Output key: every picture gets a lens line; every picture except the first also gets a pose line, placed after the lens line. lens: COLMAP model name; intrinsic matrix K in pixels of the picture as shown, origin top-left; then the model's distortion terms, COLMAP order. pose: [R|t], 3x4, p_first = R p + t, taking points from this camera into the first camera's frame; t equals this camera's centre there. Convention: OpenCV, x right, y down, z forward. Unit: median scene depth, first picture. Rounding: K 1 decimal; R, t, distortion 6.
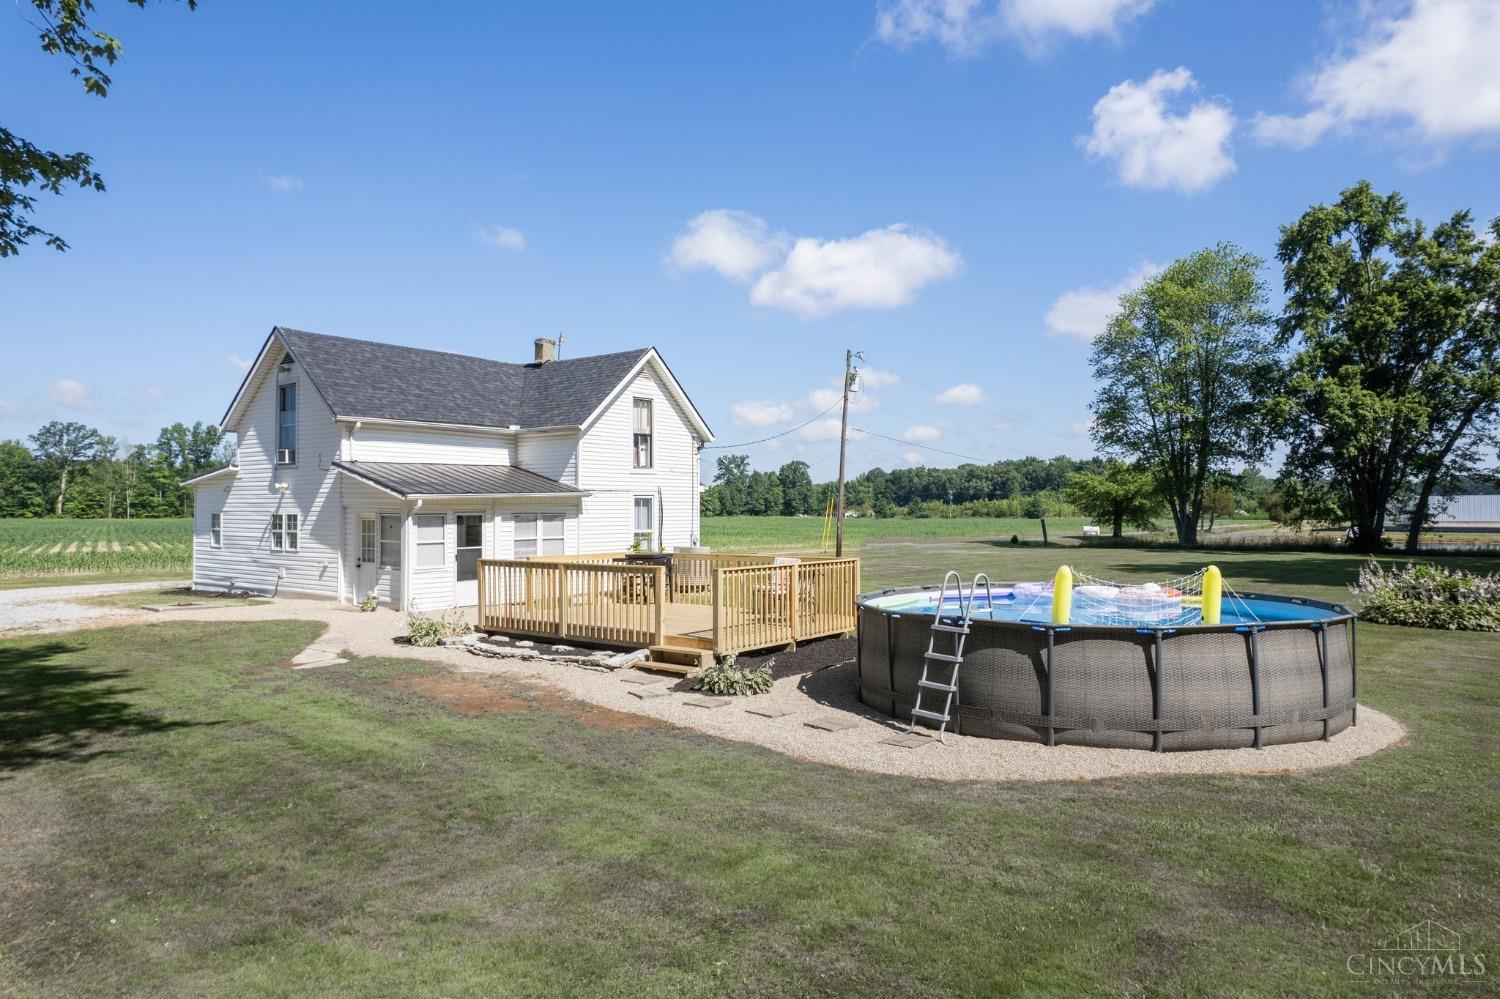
lens RADIAL K [[954.2, 0, 749.0], [0, 954.2, 499.2], [0, 0, 1]] dist [-0.018182, 0.019835]
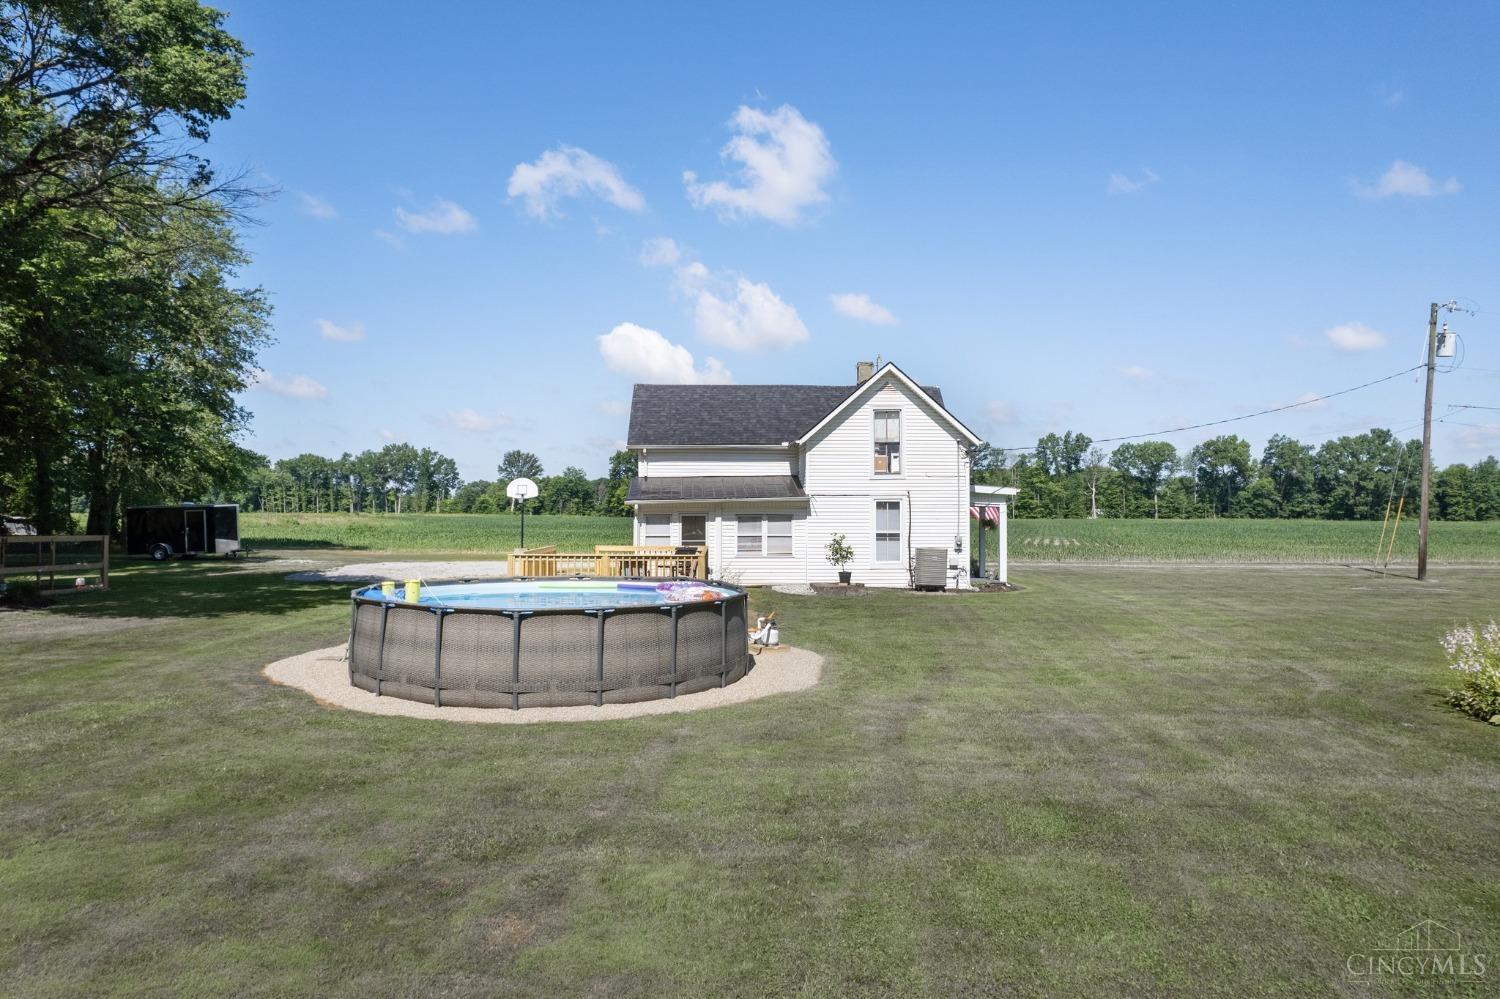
lens RADIAL K [[954.2, 0, 747.0], [0, 954.2, 496.0], [0, 0, 1]] dist [-0.018182, 0.019835]
pose [[0.640857, -0.009434, -0.767603, 0.612272], [0.005519, 0.999955, -0.007683, -0.000163], [0.767641, 0.000687, 0.640880, 0.178801]]
